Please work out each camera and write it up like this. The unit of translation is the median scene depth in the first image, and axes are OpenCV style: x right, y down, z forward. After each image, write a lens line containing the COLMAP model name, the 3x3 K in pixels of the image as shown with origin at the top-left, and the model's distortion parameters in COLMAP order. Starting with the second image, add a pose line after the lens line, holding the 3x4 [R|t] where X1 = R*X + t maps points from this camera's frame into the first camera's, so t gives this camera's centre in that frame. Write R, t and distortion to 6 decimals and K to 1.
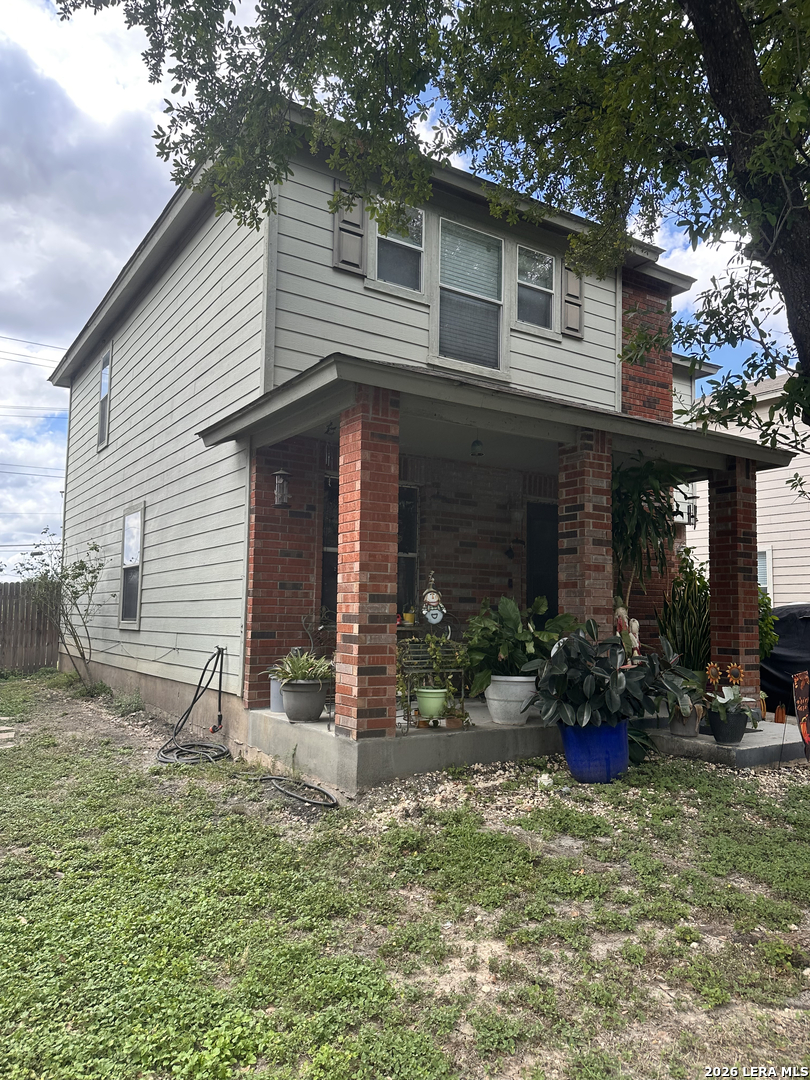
lens RADIAL K [[777.9, 0, 406.1], [0, 777.9, 539.2], [0, 0, 1]] dist [0.129124, -0.150167]
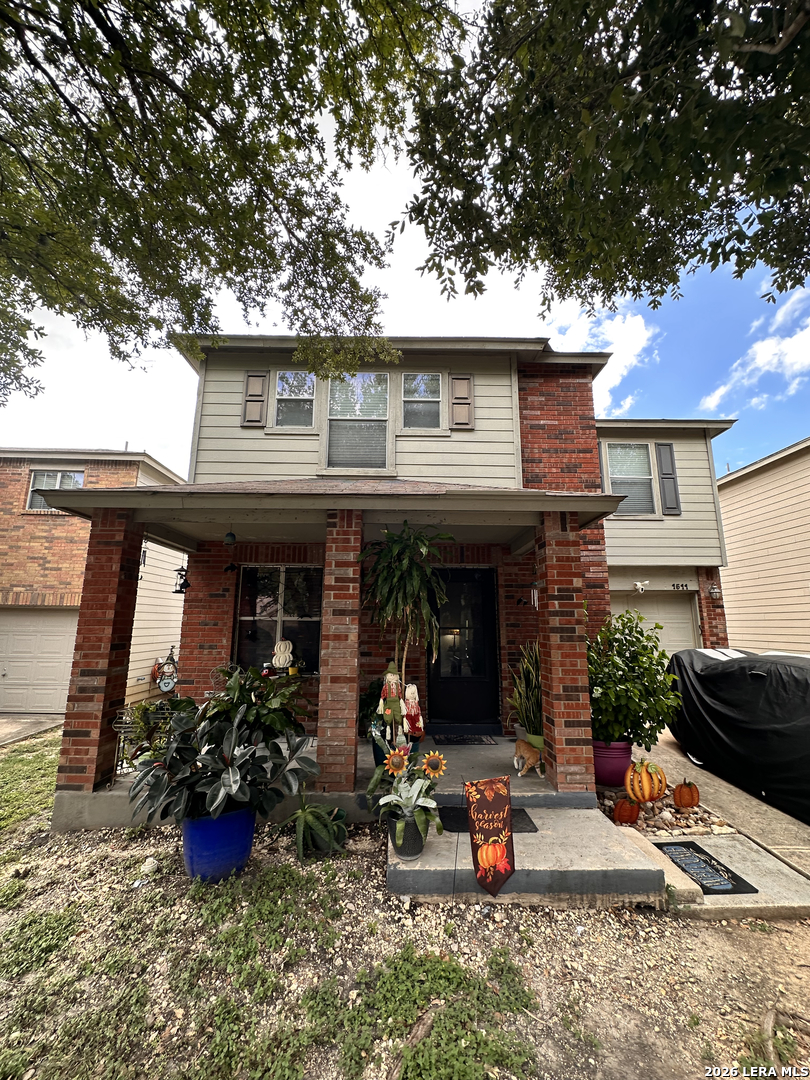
lens RADIAL K [[433.6, 0, 406.0], [0, 433.6, 540.5], [0, 0, 1]] dist [-0.000162, 0.000281]
pose [[0.843344, -0.114080, -0.525125, 0.534087], [0.059180, 0.990979, -0.120241, -0.013947], [0.534105, 0.070327, 0.842488, 0.458110]]
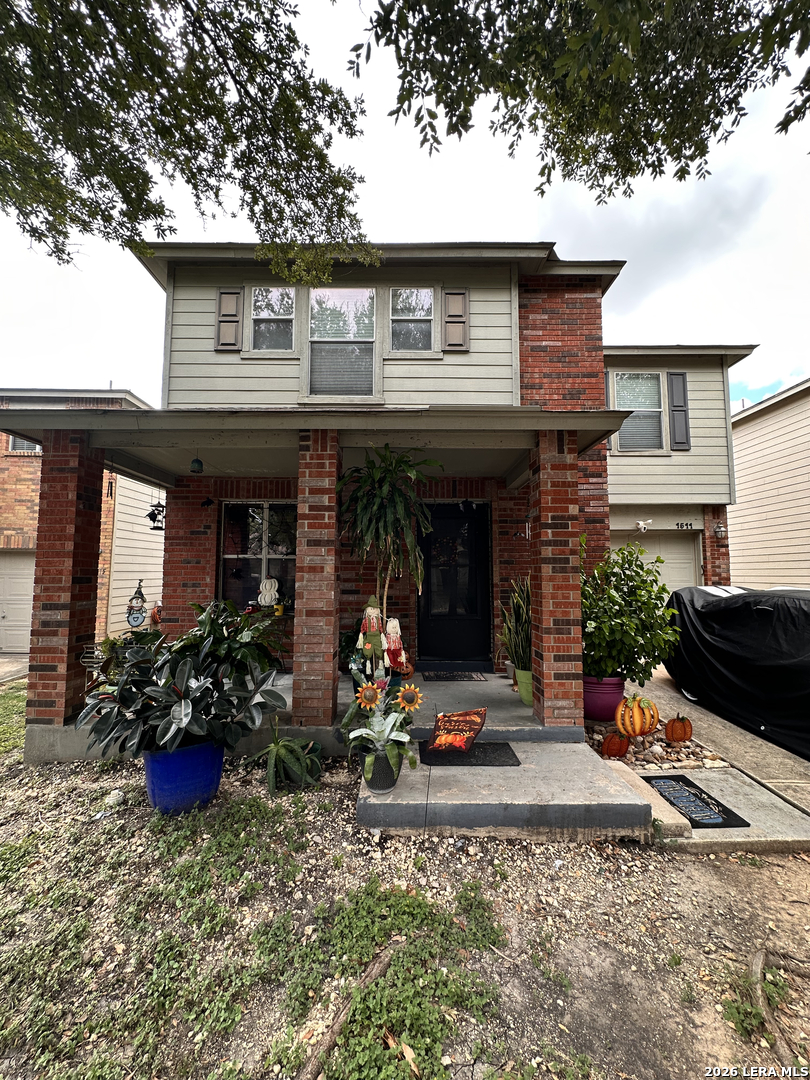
lens RADIAL K [[426.7, 0, 406.6], [0, 426.7, 538.7], [0, 0, 1]] dist [0.000030, 0.000049]
pose [[0.836075, -0.060344, -0.545286, 0.529119], [0.063619, 0.997891, -0.012886, 0.010765], [0.544913, -0.023917, 0.838151, 0.514543]]
